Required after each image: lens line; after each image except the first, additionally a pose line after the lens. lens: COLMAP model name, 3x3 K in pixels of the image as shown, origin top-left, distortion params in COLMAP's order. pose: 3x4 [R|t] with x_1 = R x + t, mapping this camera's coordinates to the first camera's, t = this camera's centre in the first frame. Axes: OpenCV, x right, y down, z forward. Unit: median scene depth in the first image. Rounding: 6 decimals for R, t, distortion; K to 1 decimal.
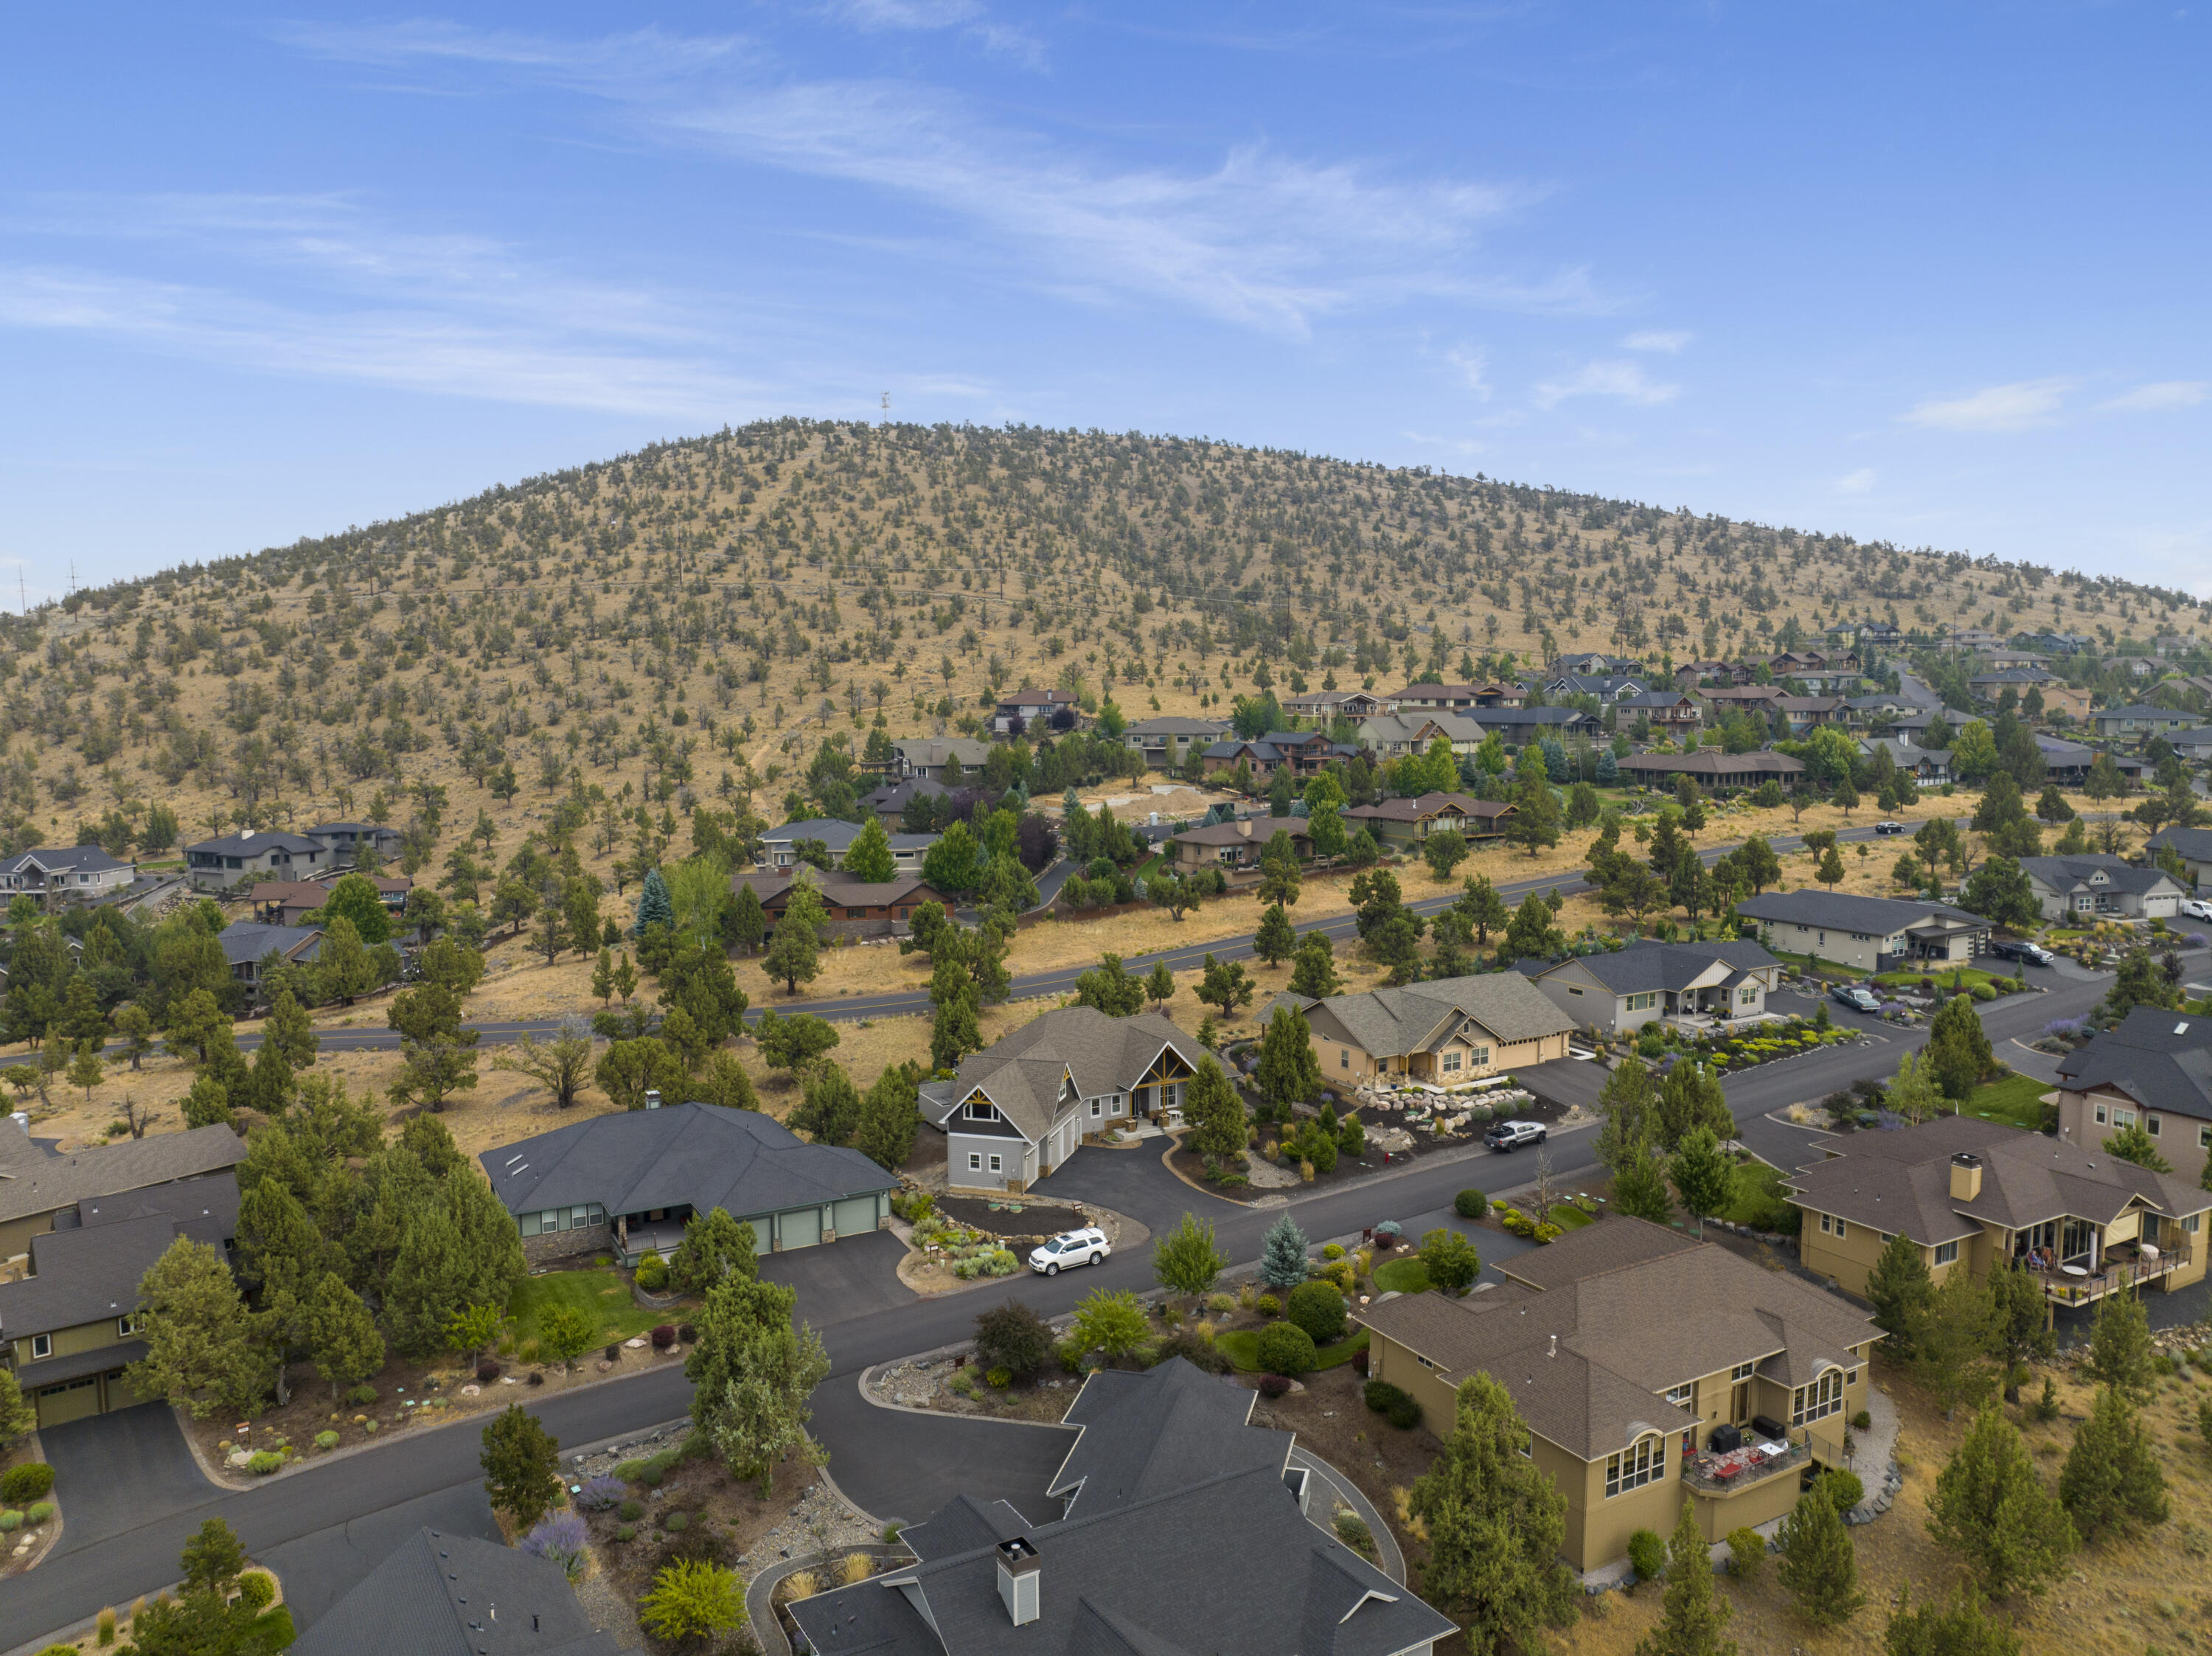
lens RADIAL K [[1555.1, 0, 1108.5], [0, 1555.1, 824.1], [0, 0, 1]] dist [-0.036534, -0.006693]
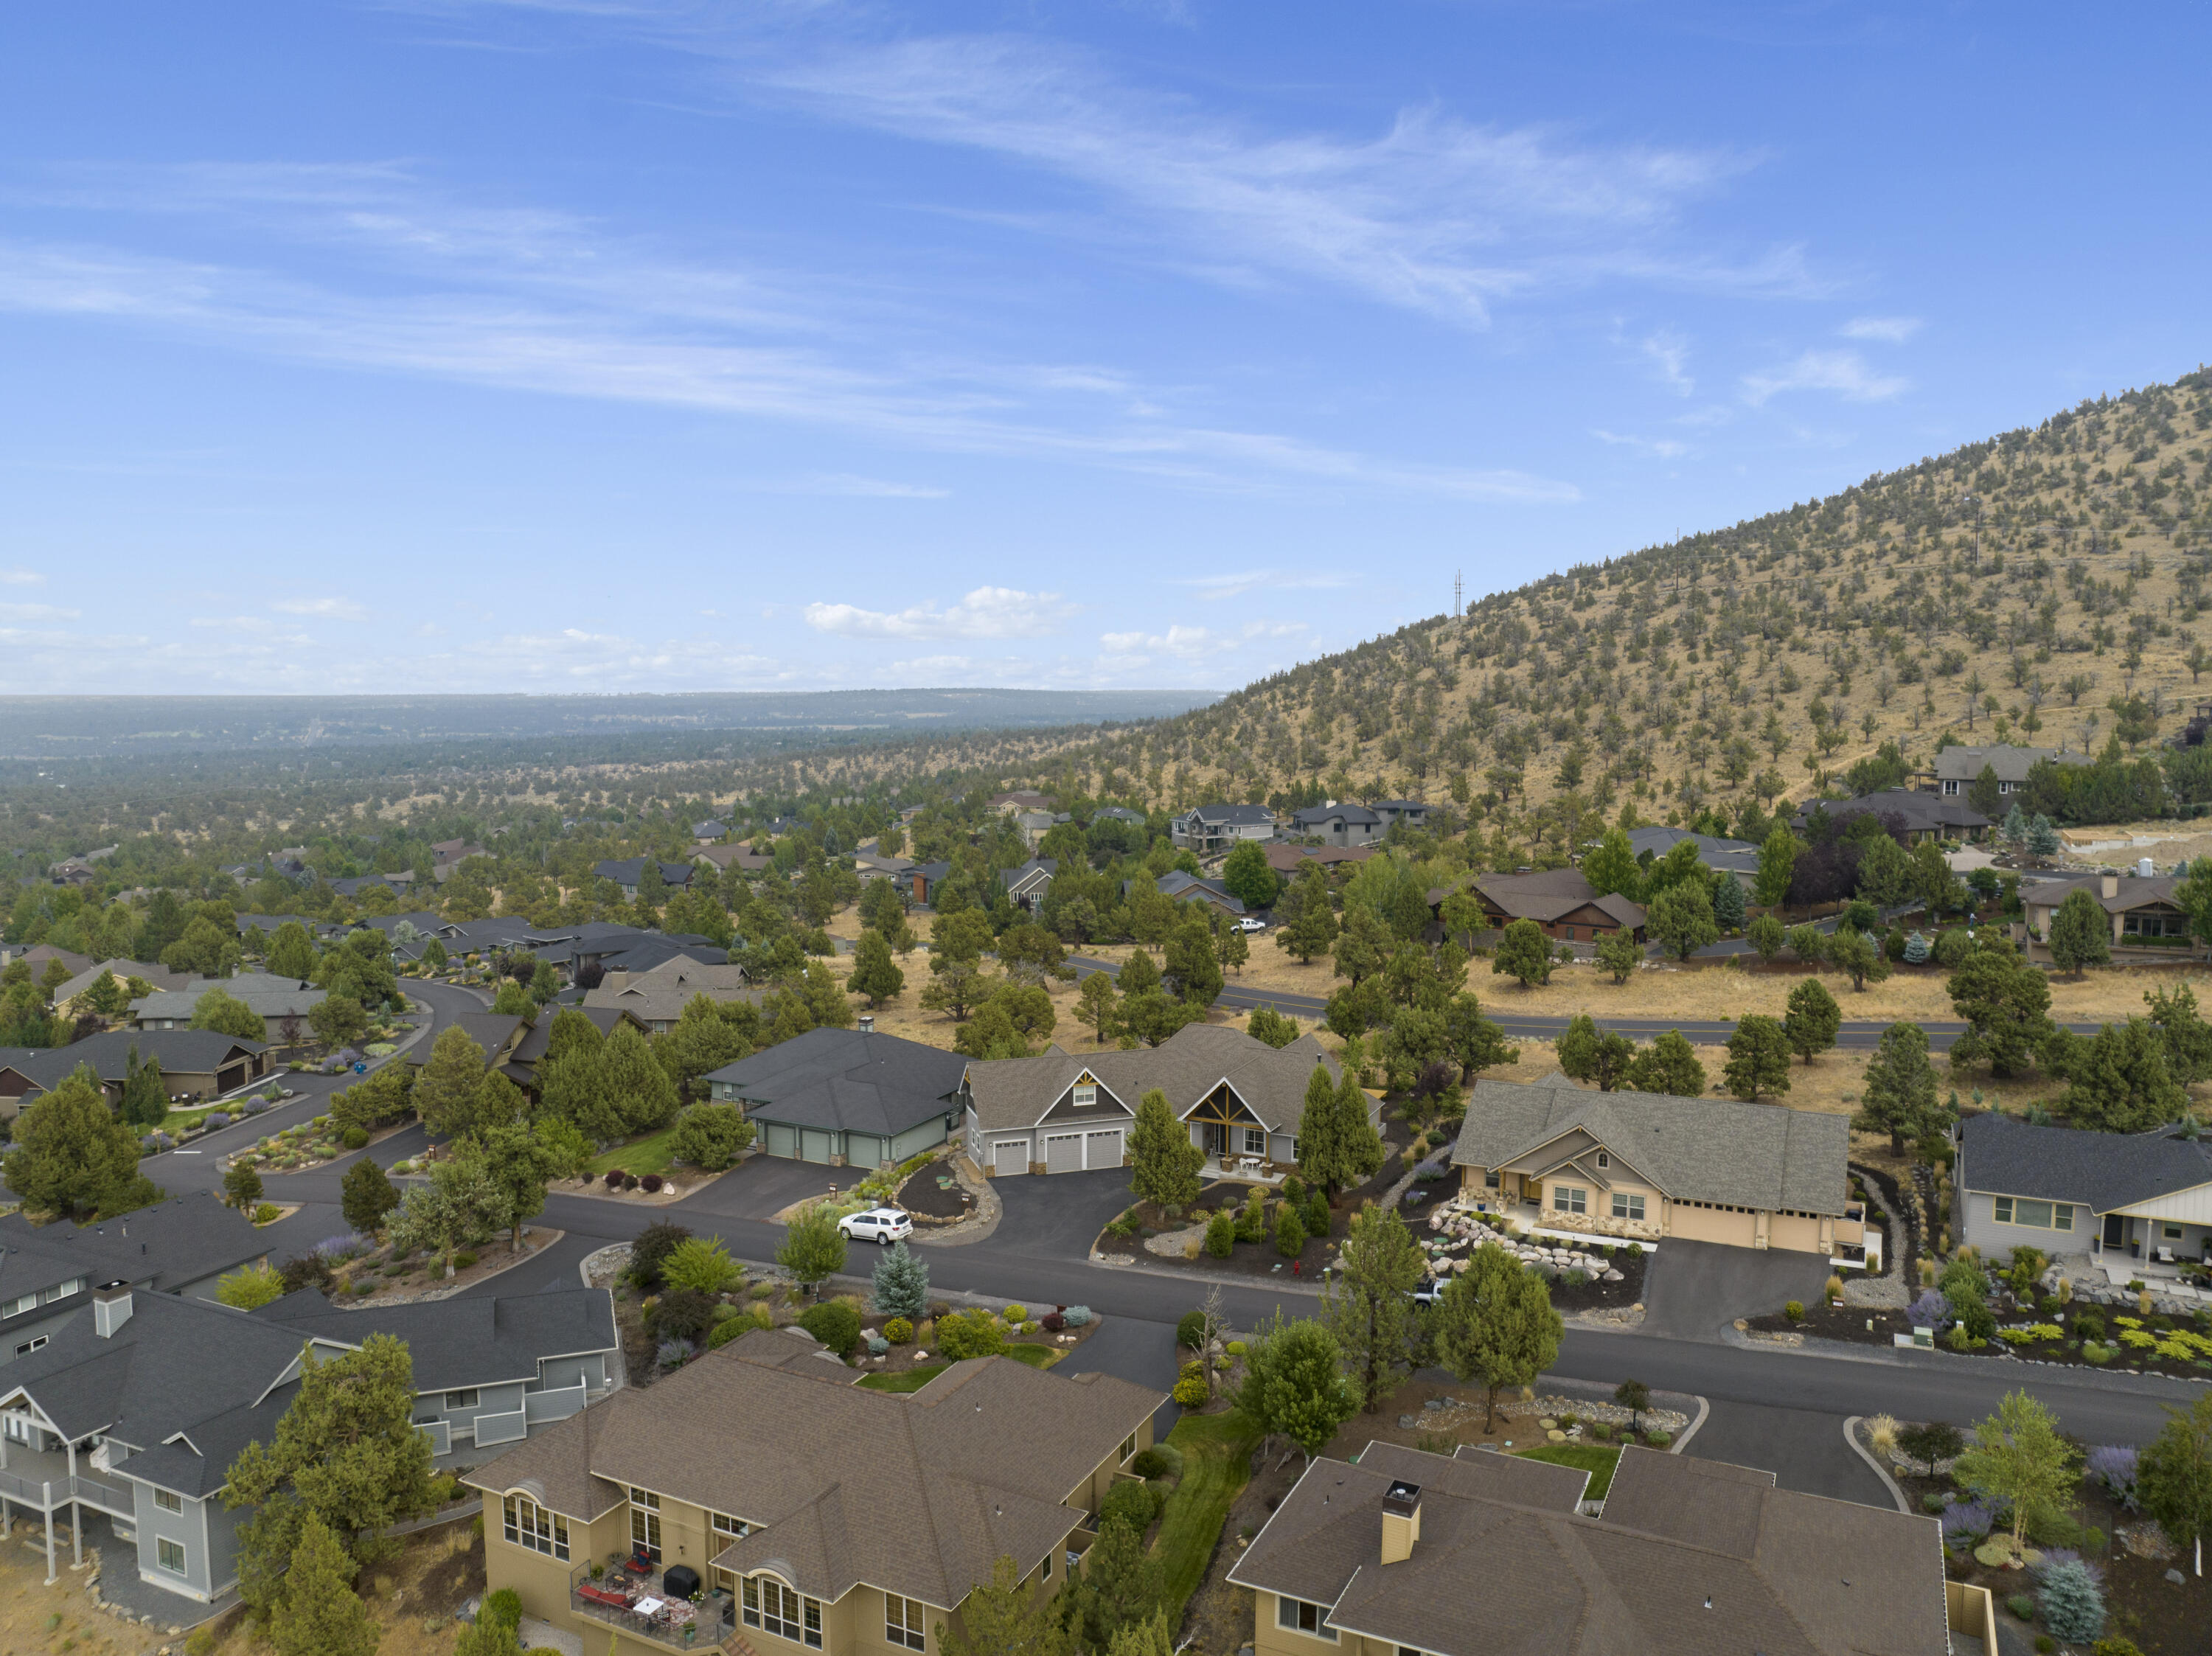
lens RADIAL K [[1555.1, 0, 1105.0], [0, 1555.1, 833.1], [0, 0, 1]] dist [-0.036534, -0.006693]
pose [[0.558941, 0.082795, -0.825064, 0.403060], [-0.073936, 0.996016, 0.049861, -0.022284], [0.825905, 0.033133, 0.562835, 0.239621]]
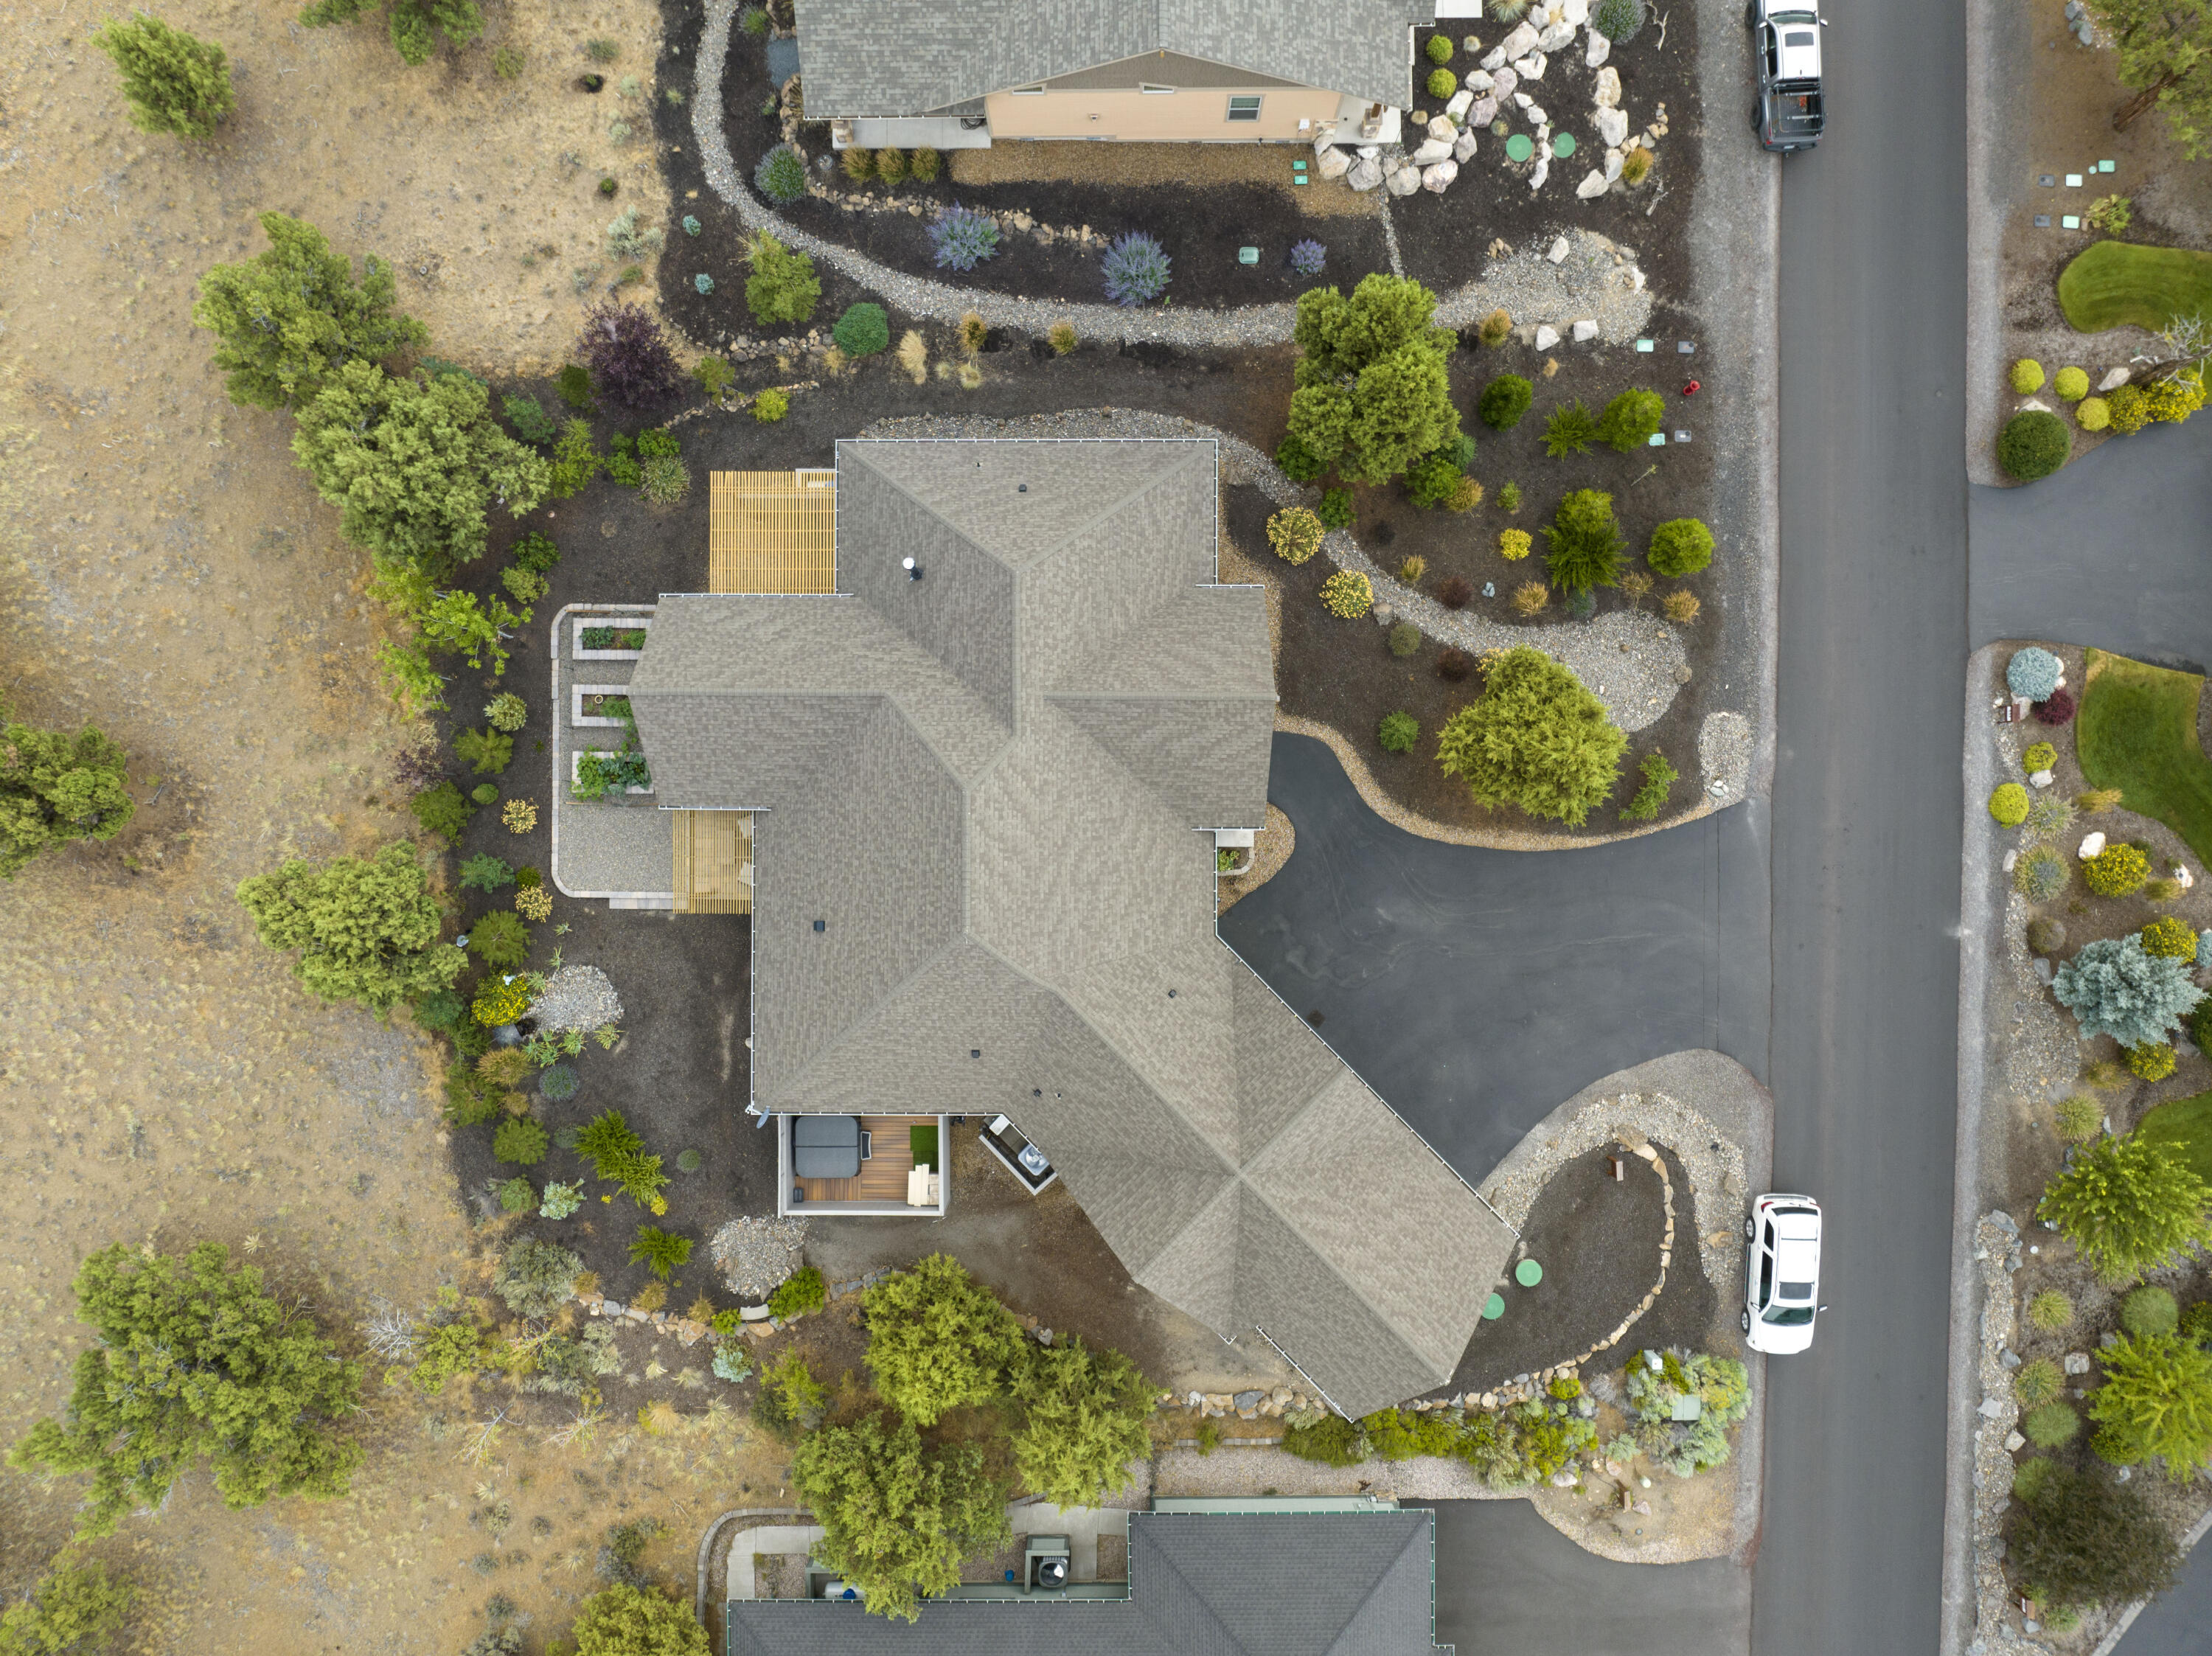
lens RADIAL K [[1555.1, 0, 1106.0], [0, 1555.1, 830.1], [0, 0, 1]] dist [-0.036534, -0.006693]
pose [[0.488023, -0.872766, 0.010633, -0.005317], [0.083082, 0.058577, 0.994820, -0.112030], [-0.868868, -0.484612, 0.101098, 0.544225]]
